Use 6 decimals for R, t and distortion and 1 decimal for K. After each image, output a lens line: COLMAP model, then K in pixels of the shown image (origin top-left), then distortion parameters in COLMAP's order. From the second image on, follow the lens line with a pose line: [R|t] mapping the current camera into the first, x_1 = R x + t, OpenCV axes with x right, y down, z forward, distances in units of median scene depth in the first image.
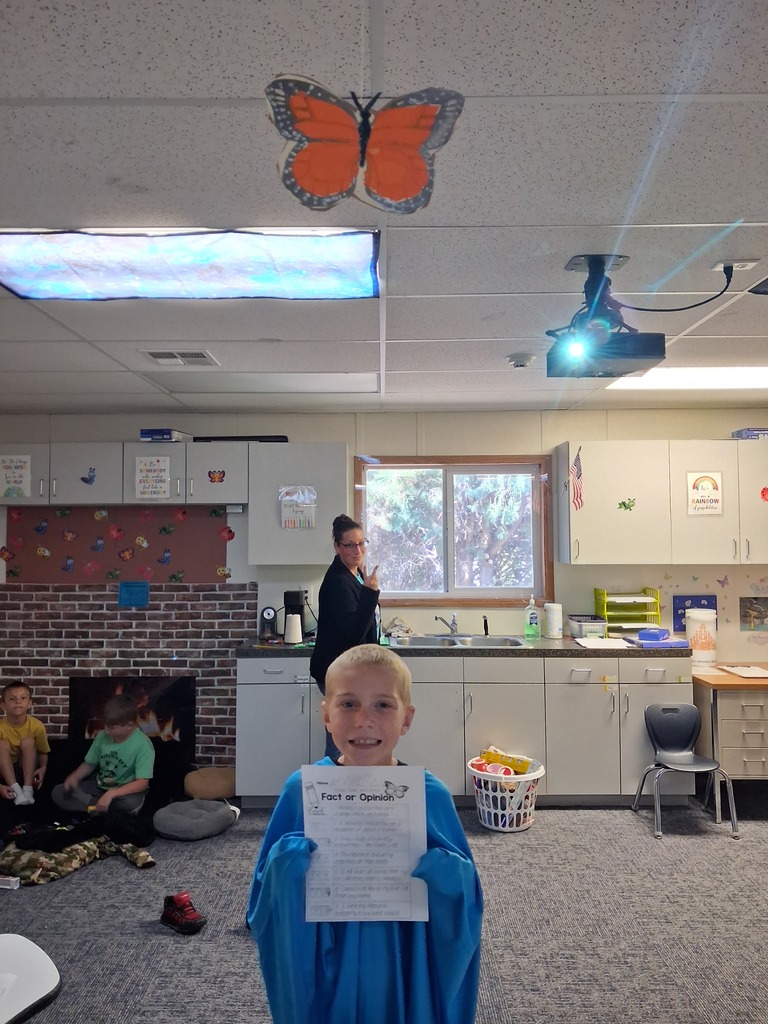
lens RADIAL K [[803.2, 0, 384.0], [0, 803.2, 512.0], [0, 0, 1]] dist [0.089916, -0.262122]
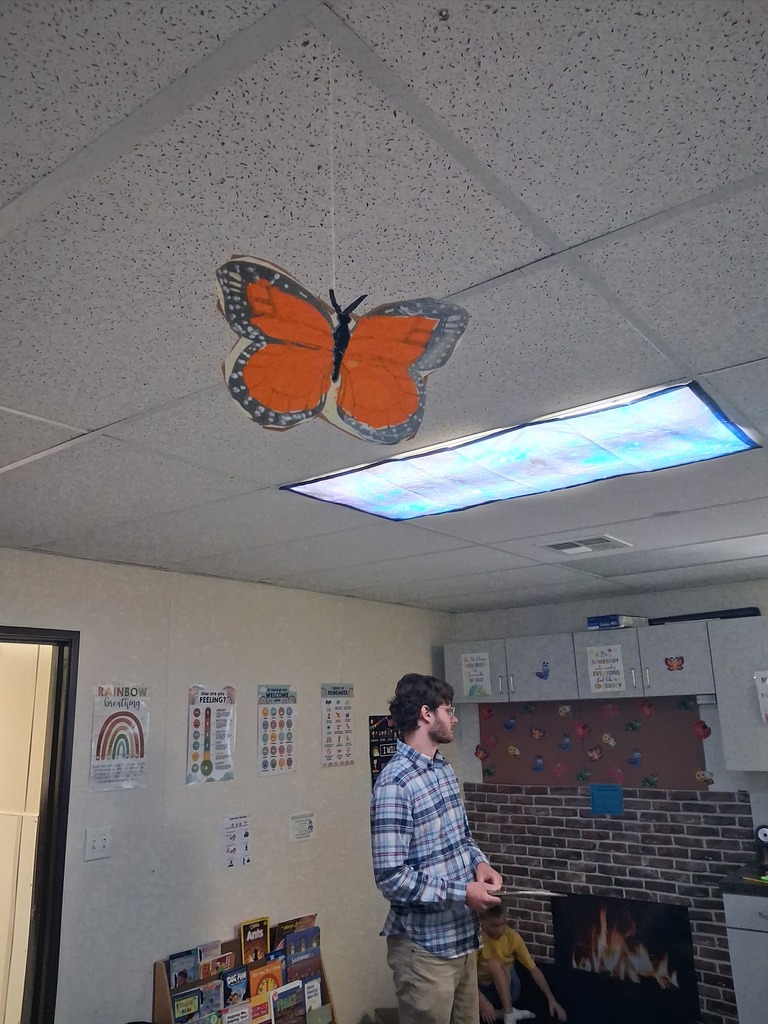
lens RADIAL K [[822.1, 0, 384.0], [0, 822.1, 512.0], [0, 0, 1]] dist [0.005268, -0.002274]
pose [[0.789254, -0.166684, -0.591011, 0.092489], [0.047104, 0.976053, -0.212373, -0.028929], [0.612257, 0.139777, 0.778205, 0.091240]]
